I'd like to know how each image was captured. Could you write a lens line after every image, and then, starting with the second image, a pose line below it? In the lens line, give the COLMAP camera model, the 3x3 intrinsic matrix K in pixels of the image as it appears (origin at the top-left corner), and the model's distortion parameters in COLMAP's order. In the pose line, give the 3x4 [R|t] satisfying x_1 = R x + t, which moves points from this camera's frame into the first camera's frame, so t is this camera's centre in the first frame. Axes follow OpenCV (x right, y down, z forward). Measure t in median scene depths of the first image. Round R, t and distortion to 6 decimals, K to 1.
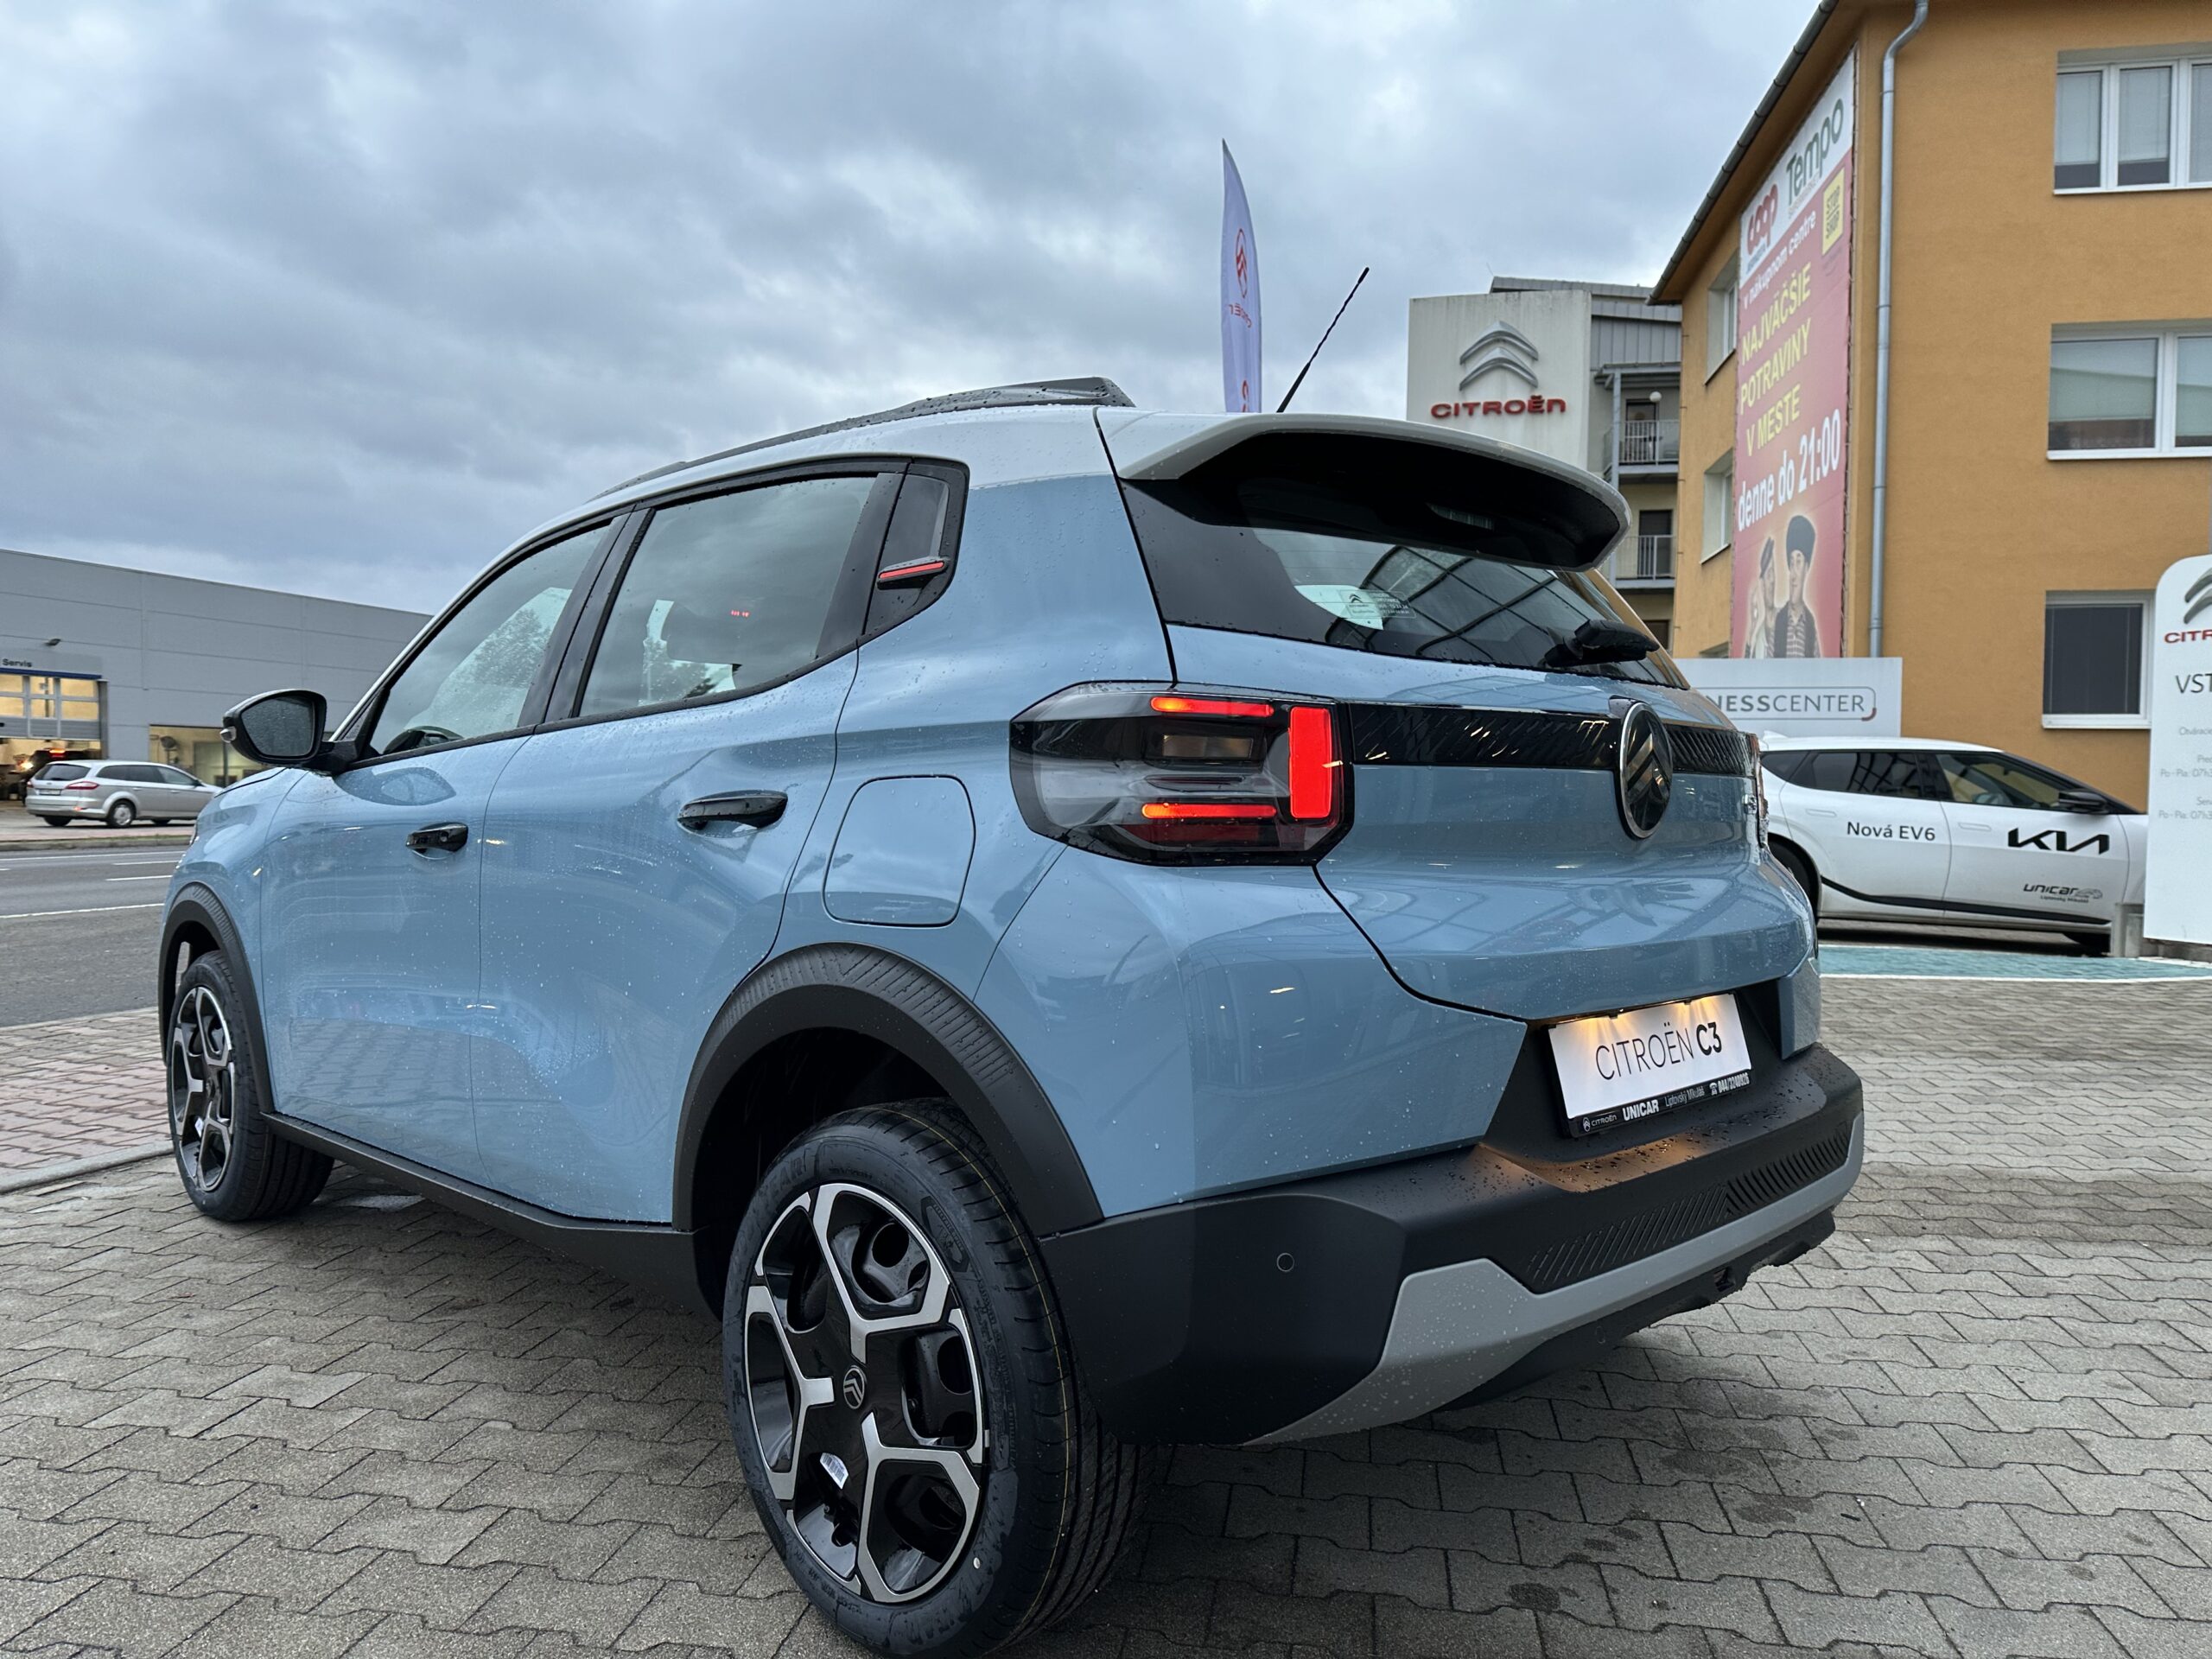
lens RADIAL K [[1532.6, 0, 1140.6], [0, 1532.6, 827.5], [0, 0, 1]] dist [0.057667, -0.052637]
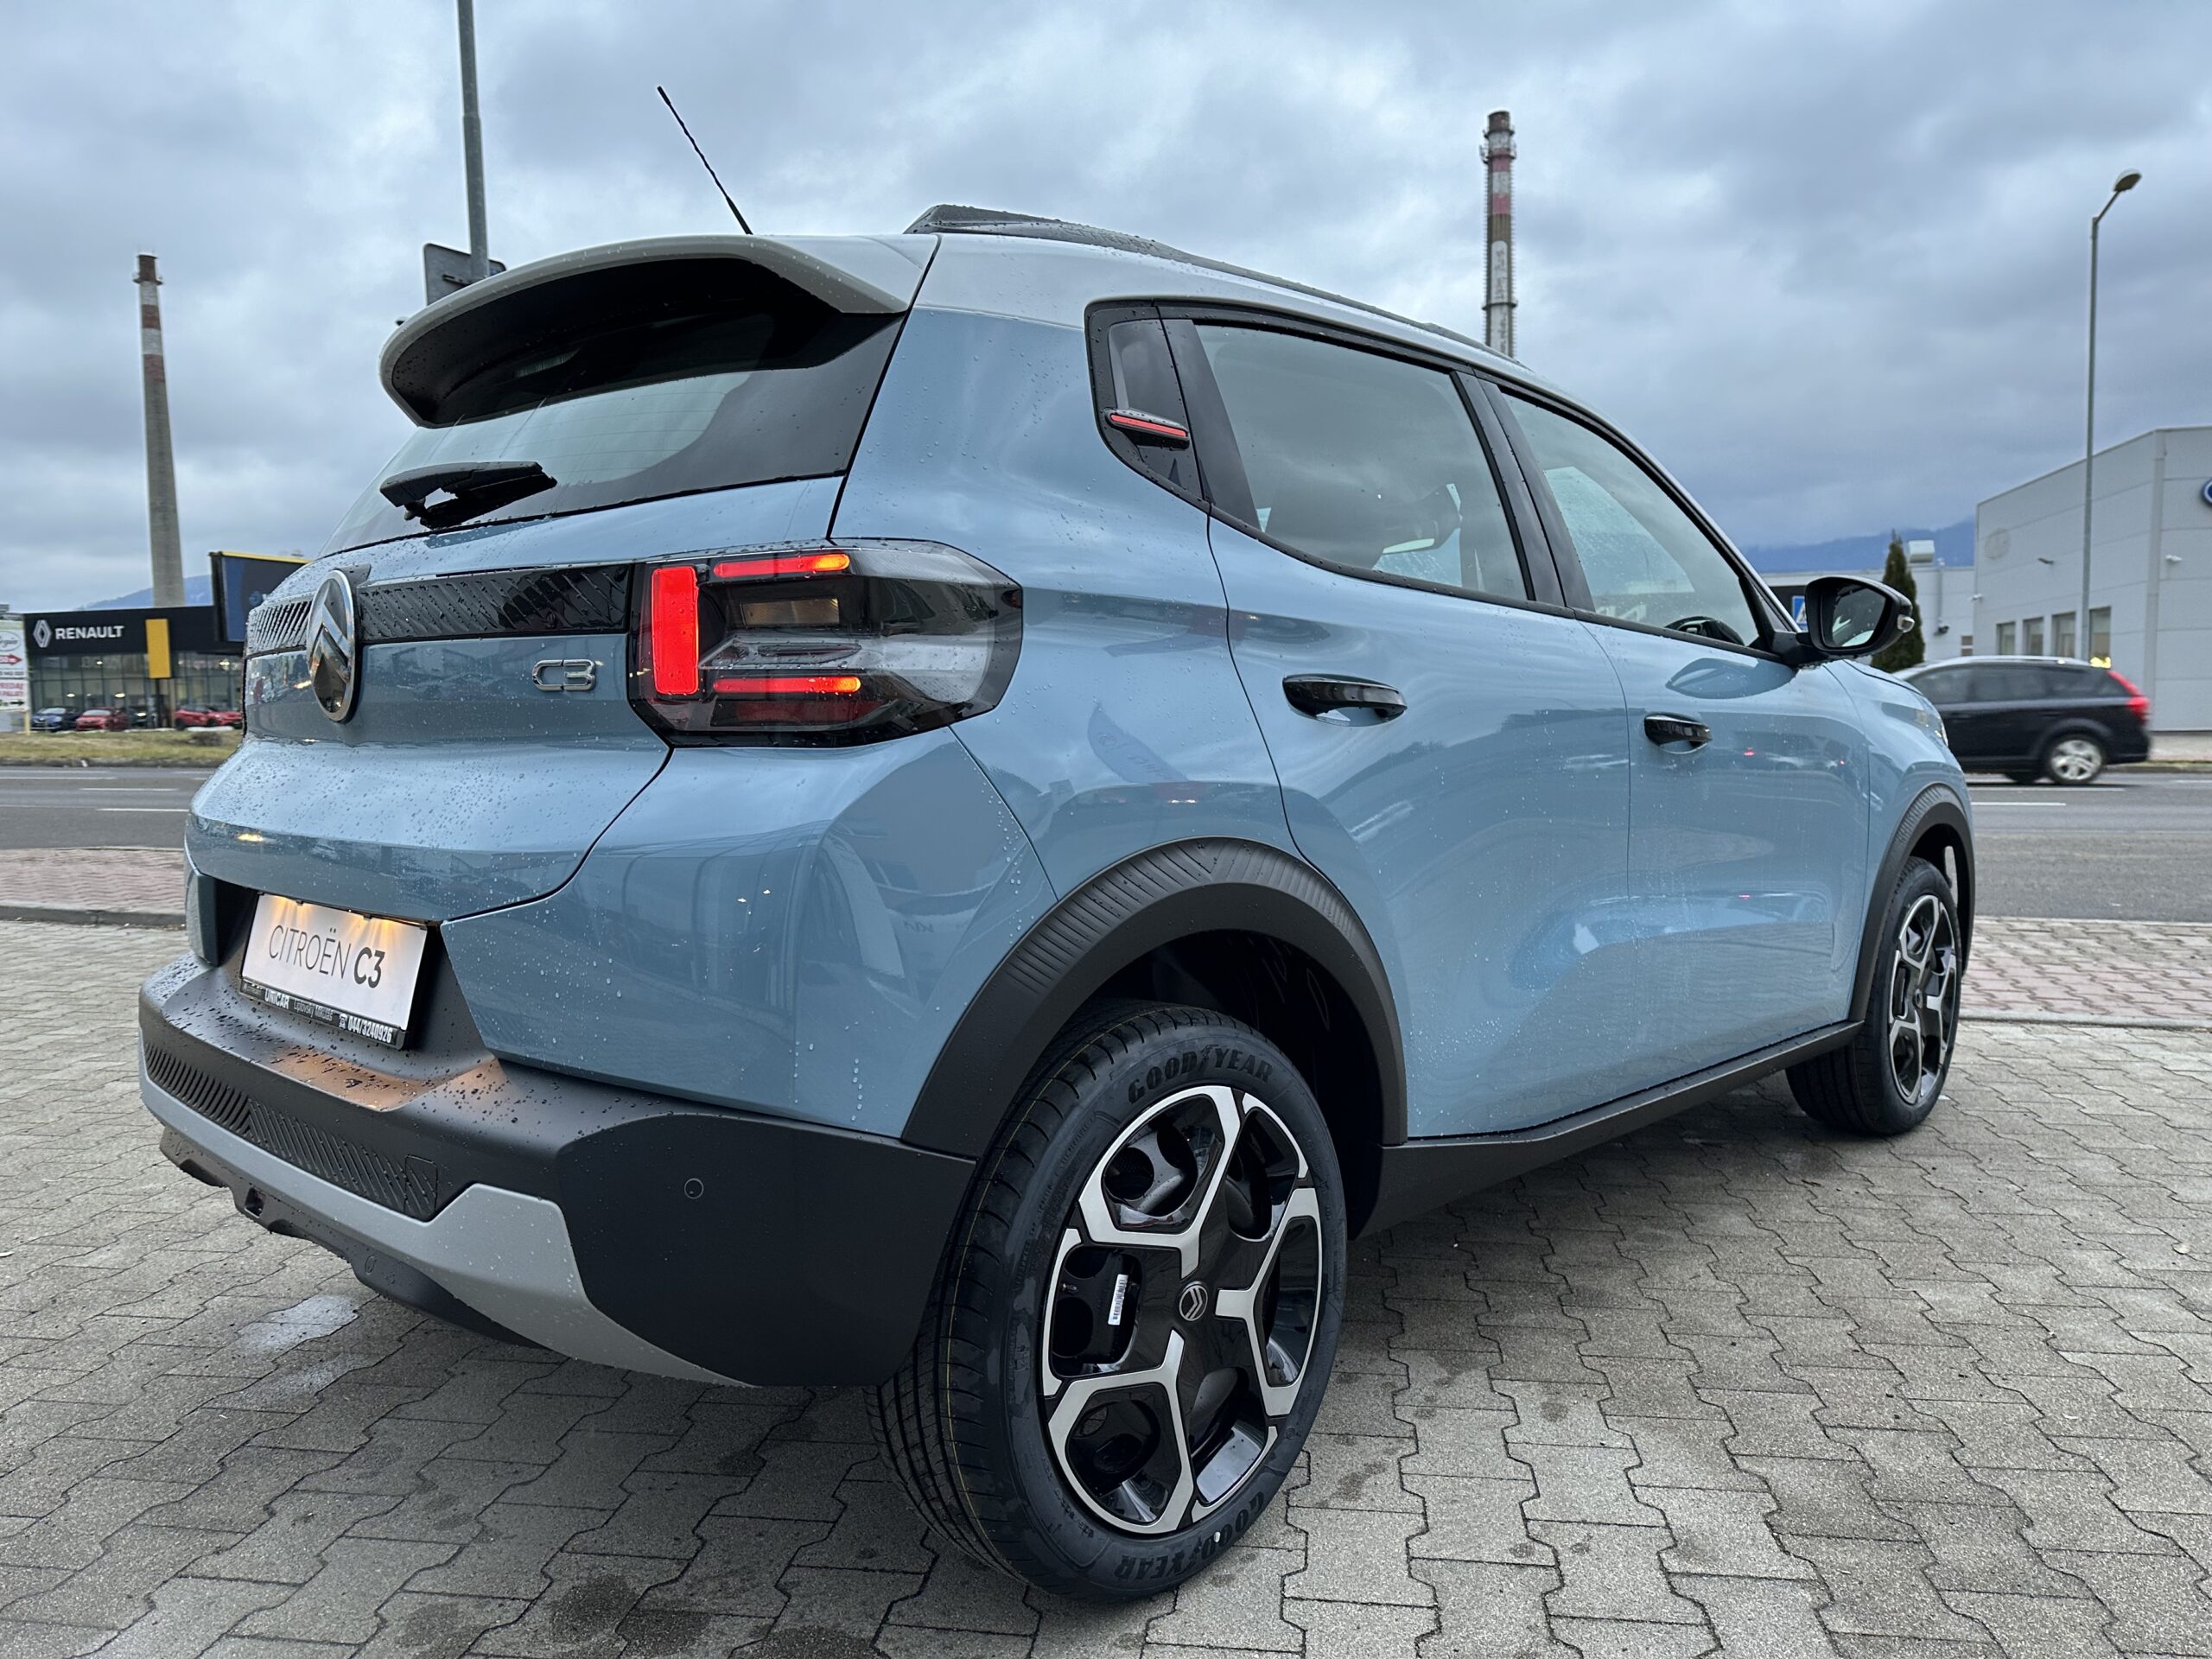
lens RADIAL K [[1572.7, 0, 1106.0], [0, 1572.7, 829.5], [0, 0, 1]] dist [0.054758, -0.055694]
pose [[-0.007884, 0.065174, -0.997843, 1.192999], [-0.009914, 0.997820, 0.065251, 0.005162], [0.999920, 0.010407, -0.007221, 1.387827]]
